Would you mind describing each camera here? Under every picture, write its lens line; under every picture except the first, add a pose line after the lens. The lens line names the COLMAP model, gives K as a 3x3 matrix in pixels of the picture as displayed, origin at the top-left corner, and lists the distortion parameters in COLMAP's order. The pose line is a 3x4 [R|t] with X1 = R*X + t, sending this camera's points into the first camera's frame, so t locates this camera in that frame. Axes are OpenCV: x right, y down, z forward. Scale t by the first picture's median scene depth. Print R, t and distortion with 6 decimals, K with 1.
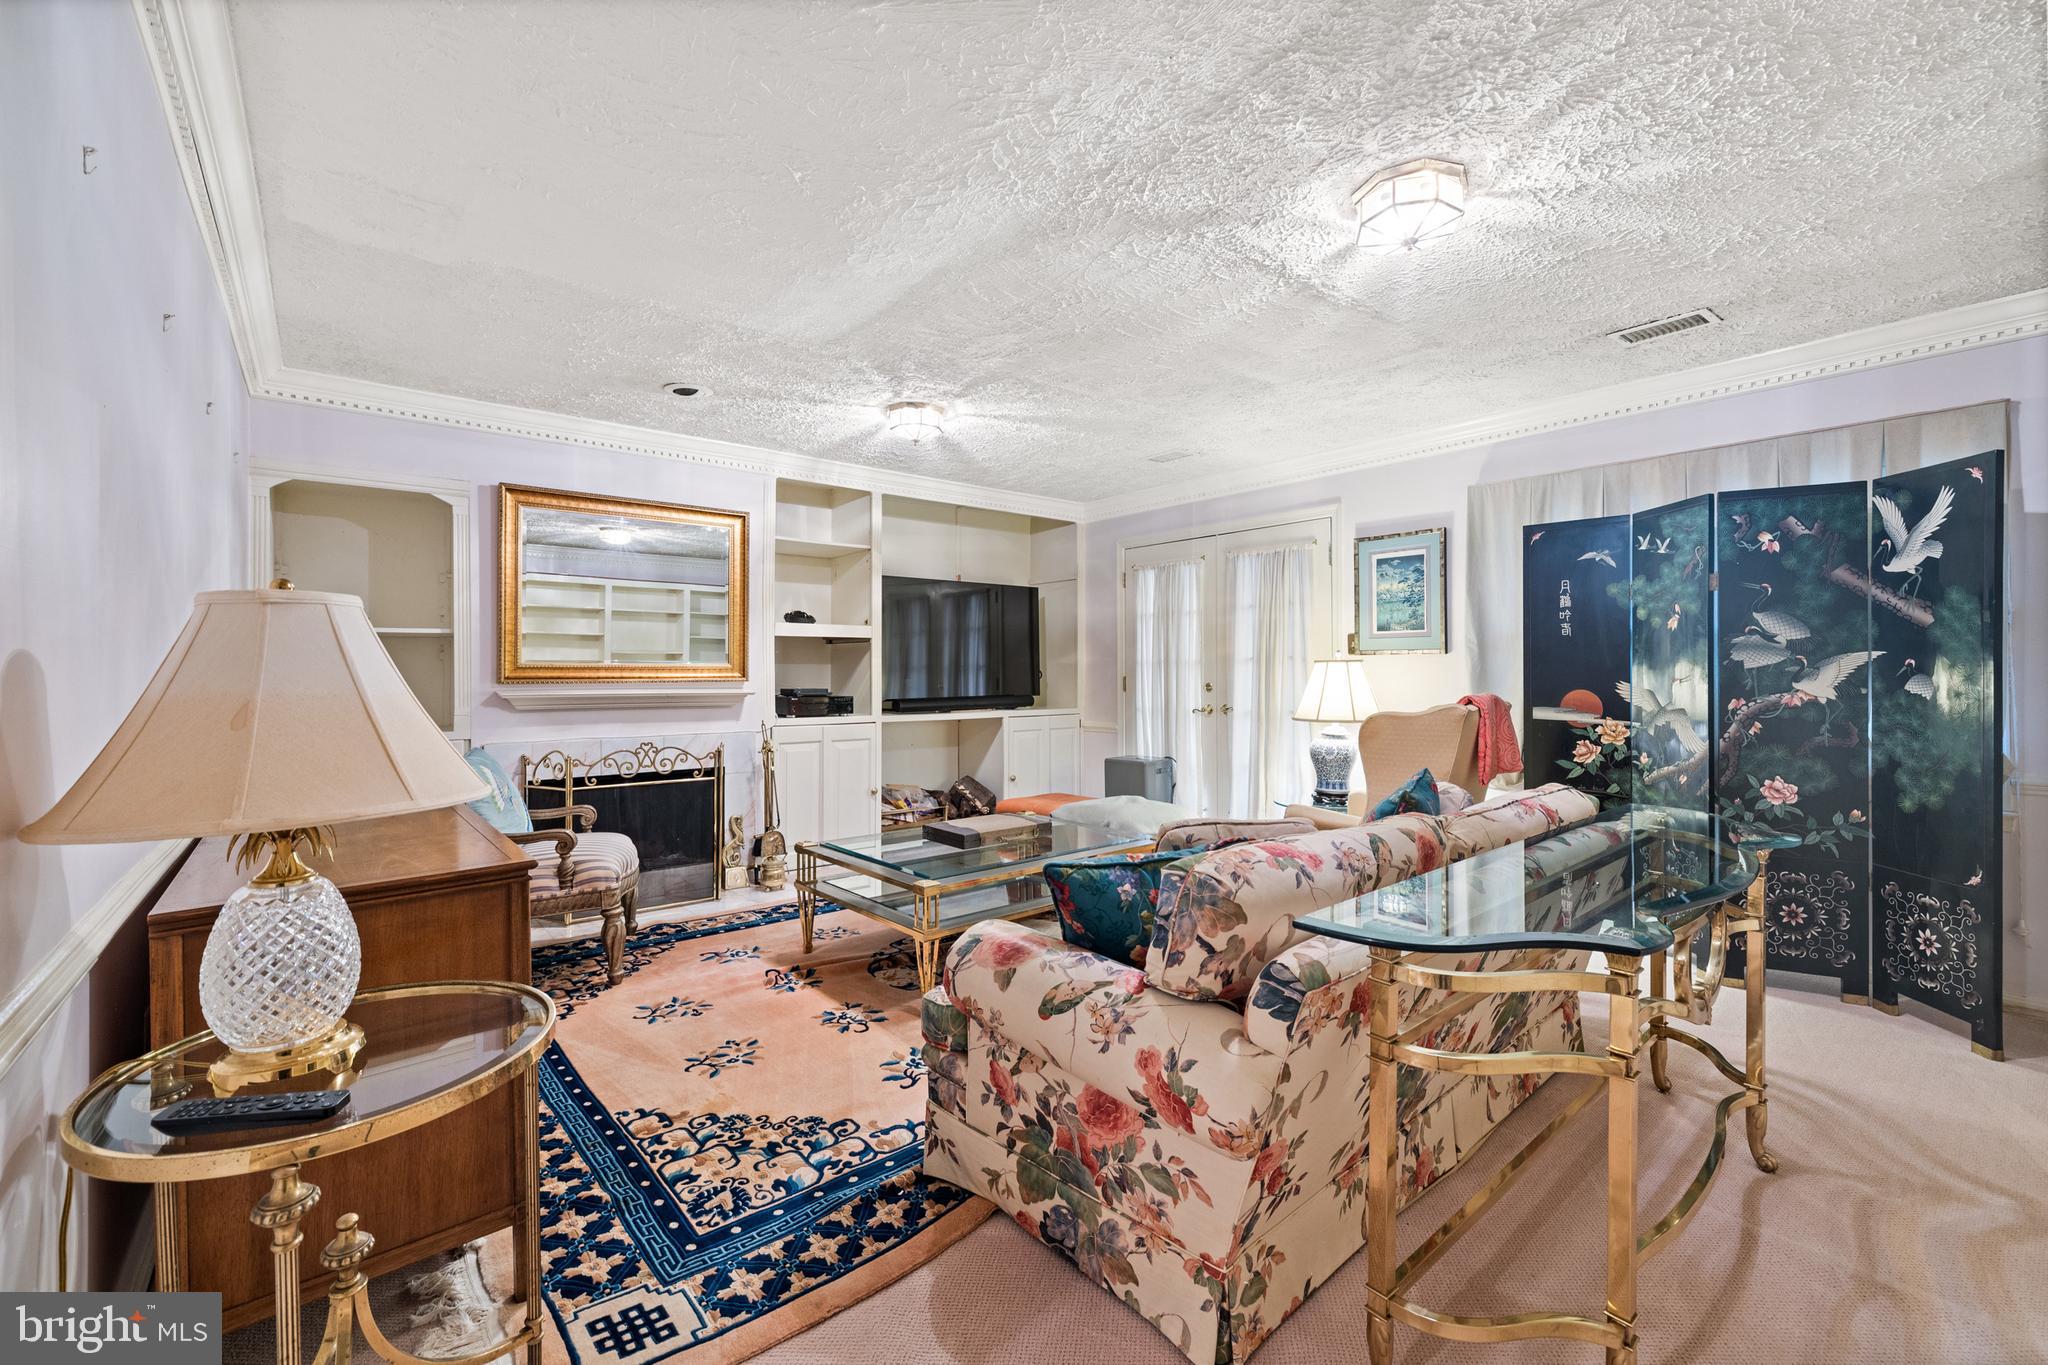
lens RADIAL K [[893.7, 0, 1027.7], [0, 893.7, 685.9], [0, 0, 1]] dist [0.007255, 0.000172]
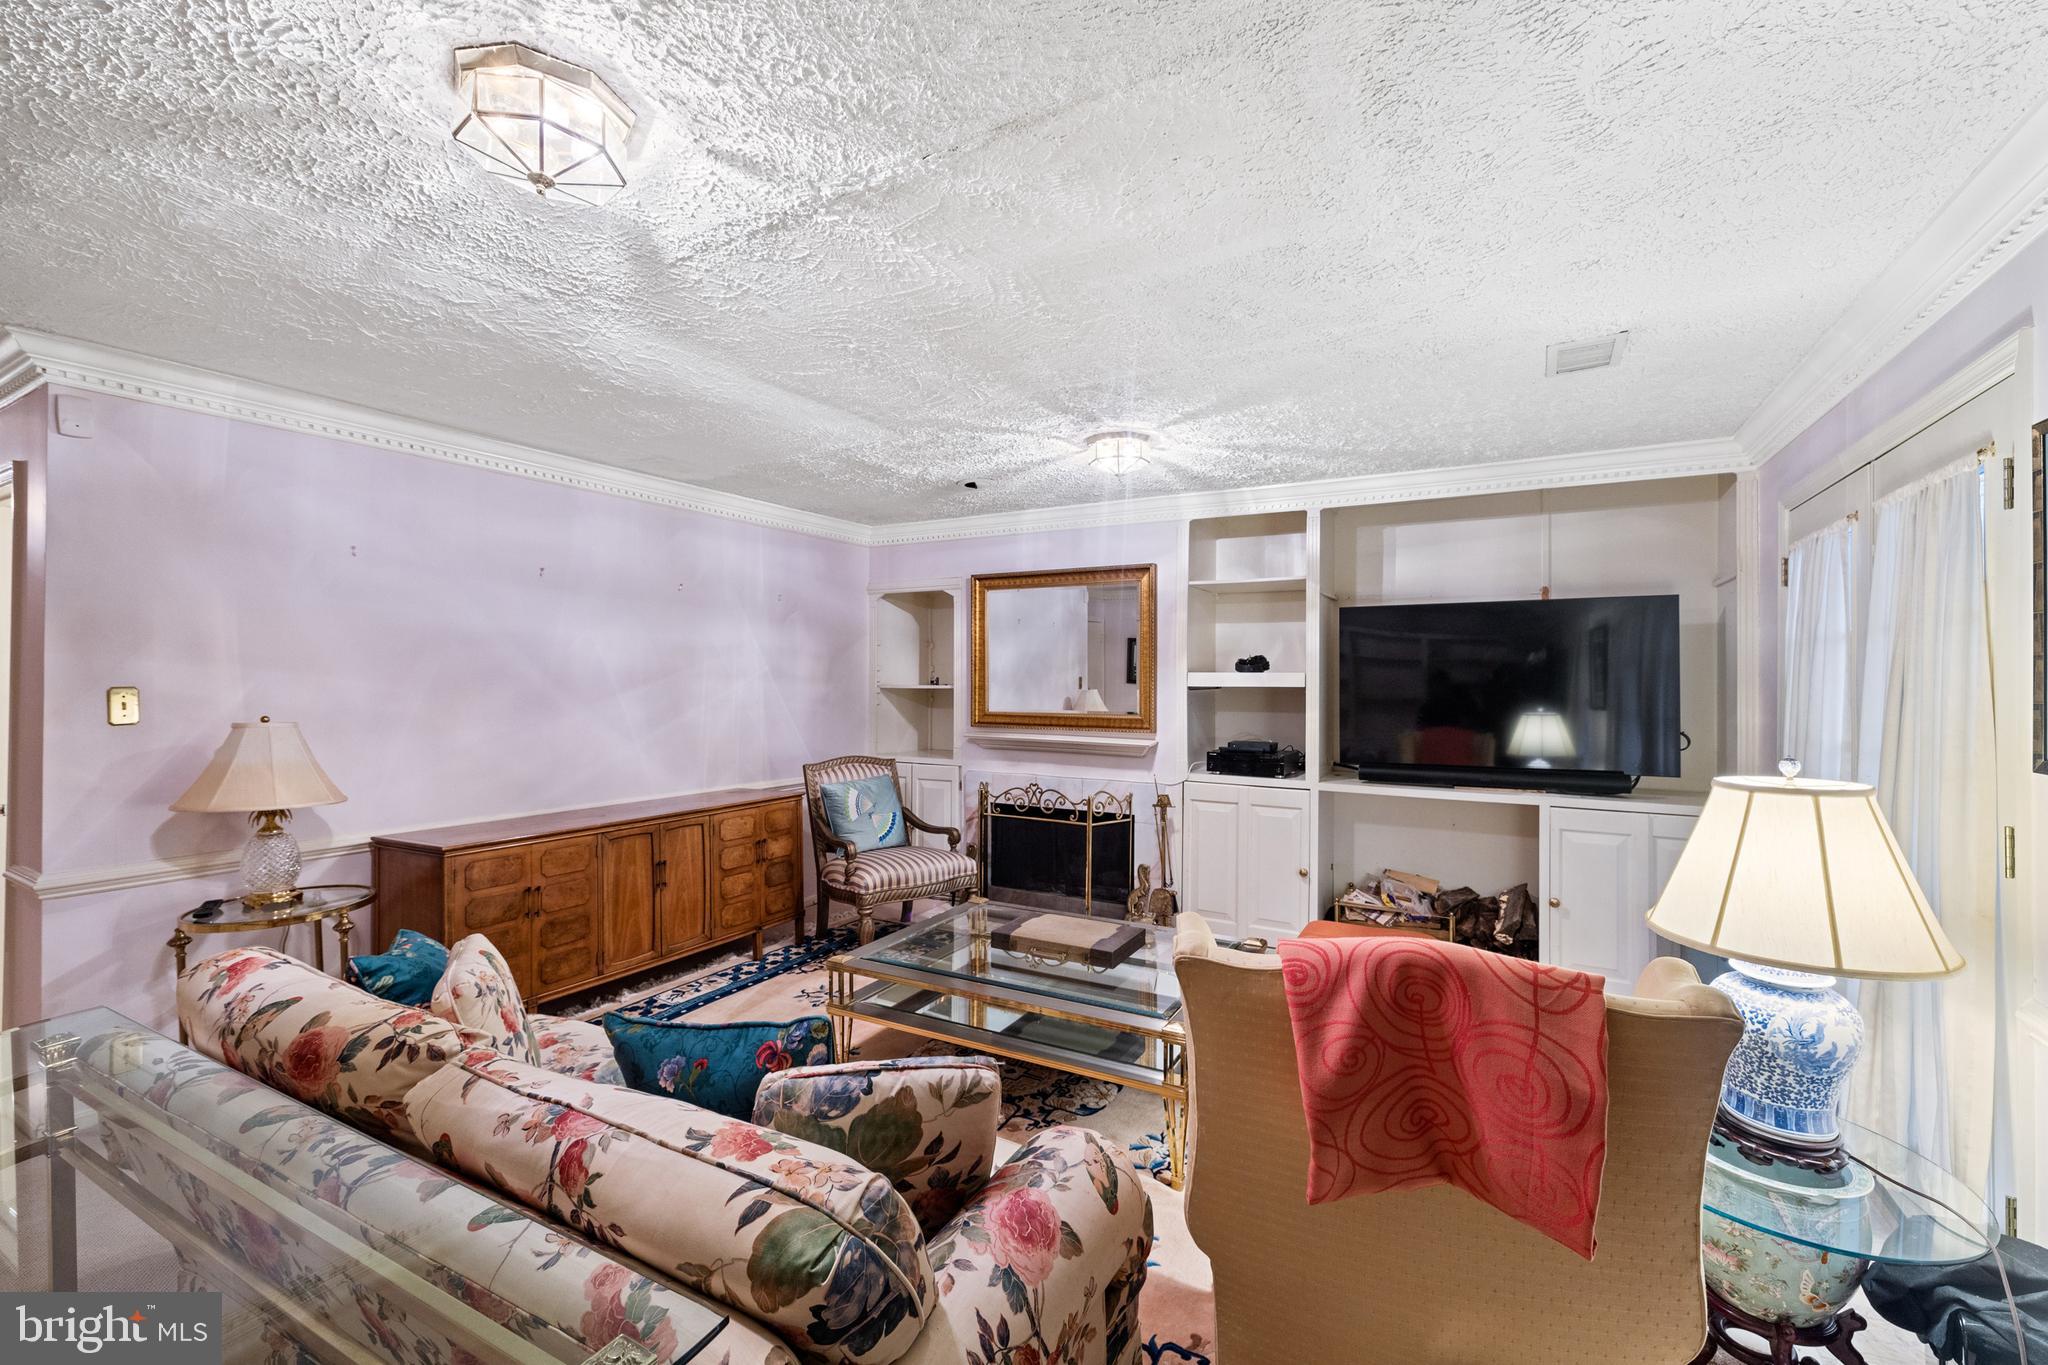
lens RADIAL K [[873.4, 0, 1024.0], [0, 873.4, 682.5], [0, 0, 1]] dist [0.001787, 0.000280]
pose [[0.343126, 0.009780, -0.939239, 0.554362], [-0.017811, 0.999834, 0.003904, -0.062929], [0.939121, 0.015390, 0.343243, 0.536000]]
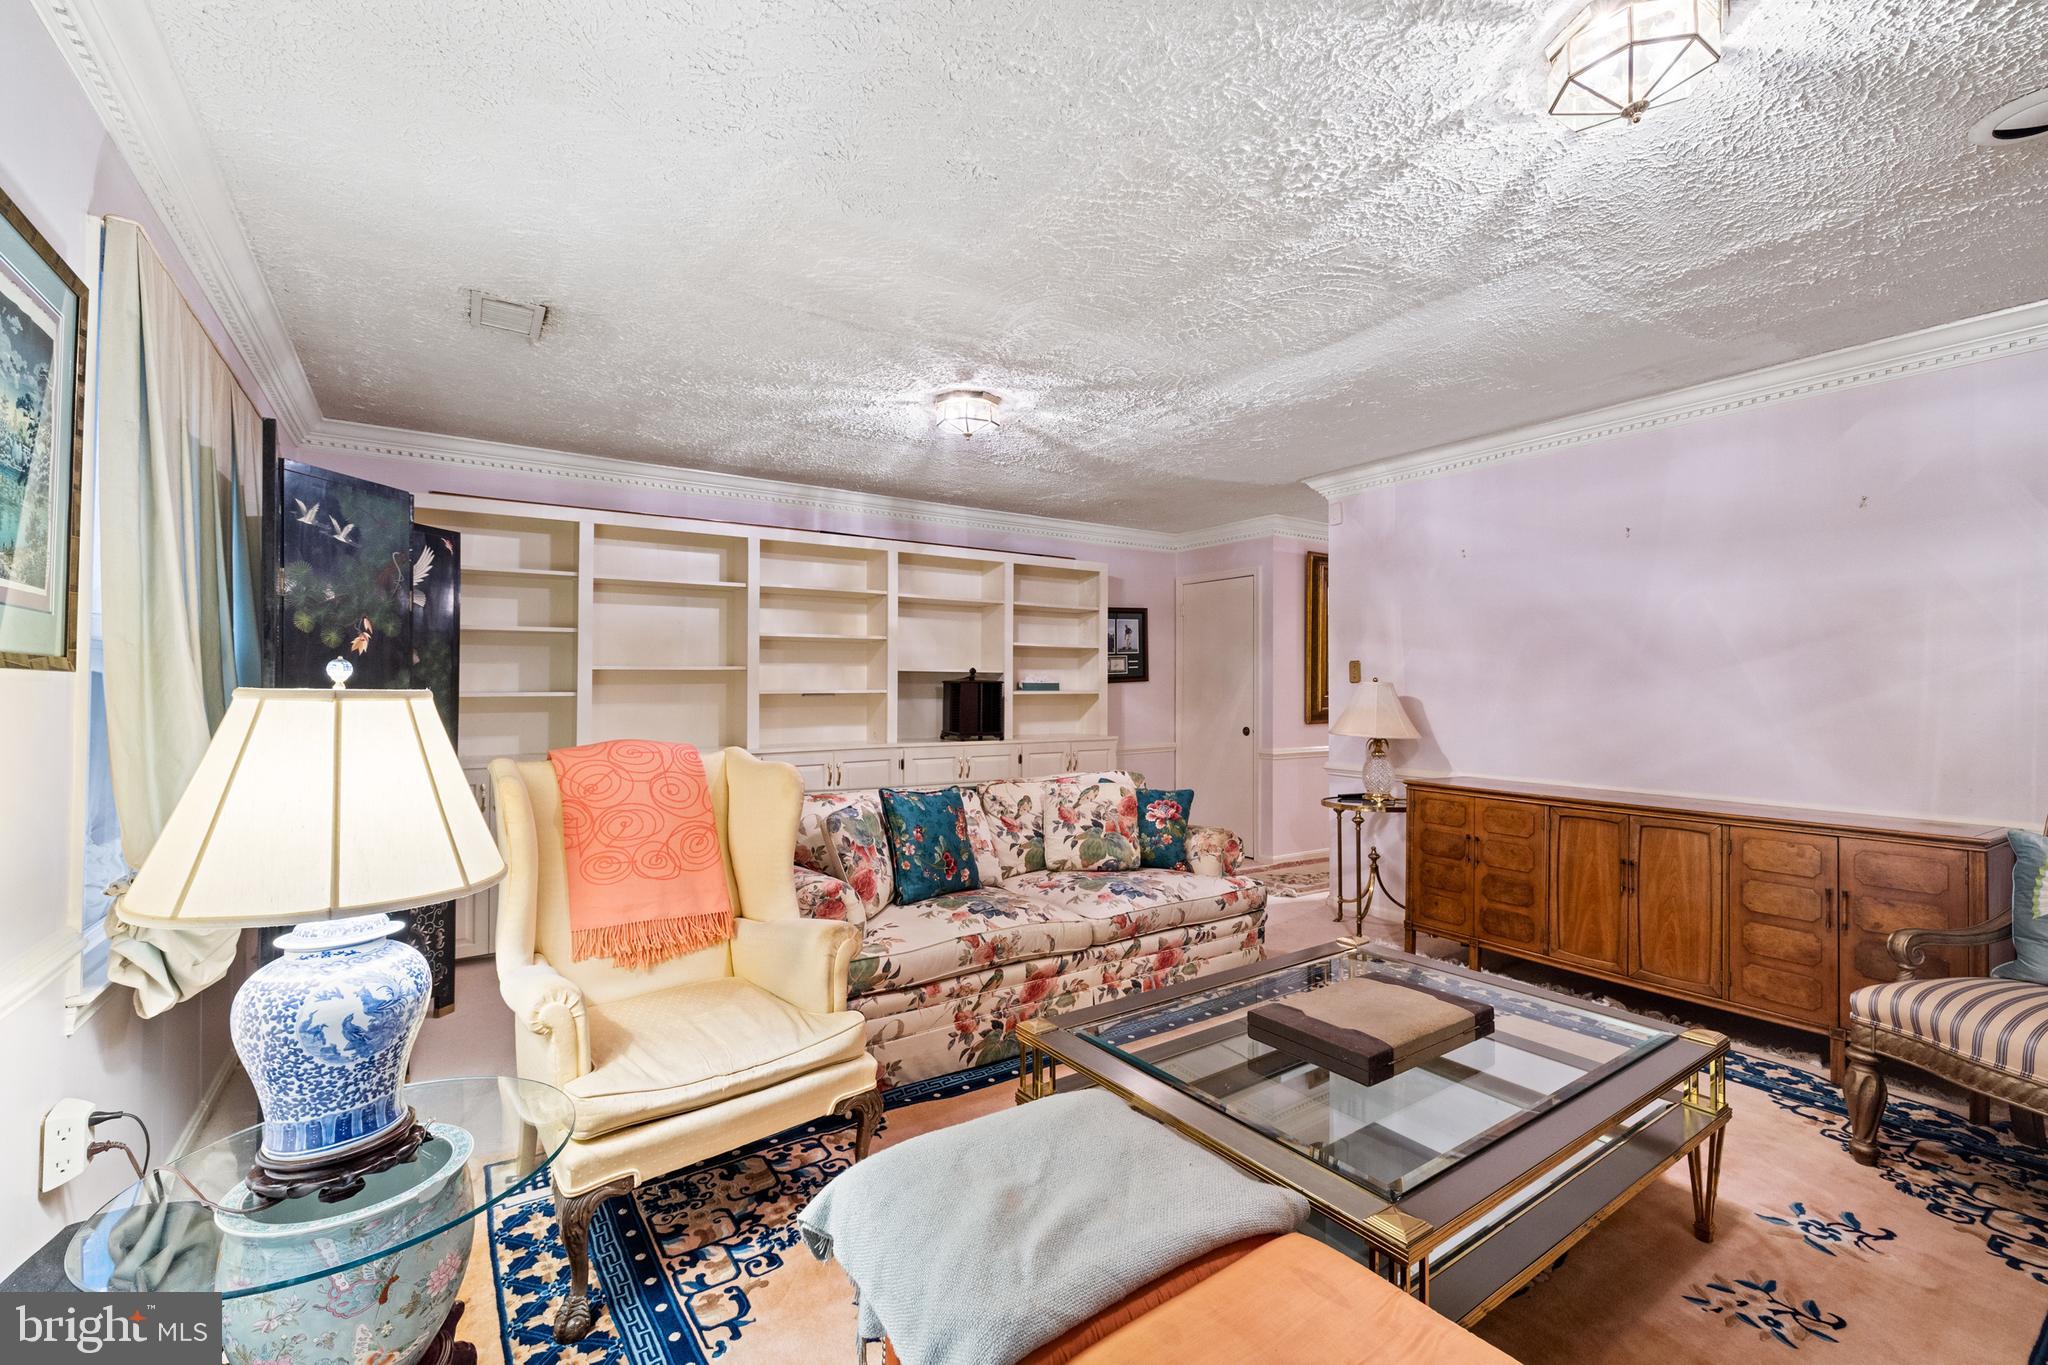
lens RADIAL K [[873.4, 0, 1024.0], [0, 873.4, 682.5], [0, 0, 1]] dist [0.001787, 0.000280]
pose [[-0.992625, 0.004729, 0.121134, 0.071697], [0.005778, 0.999949, 0.008305, -0.033688], [-0.121089, 0.008944, -0.992601, 1.201570]]
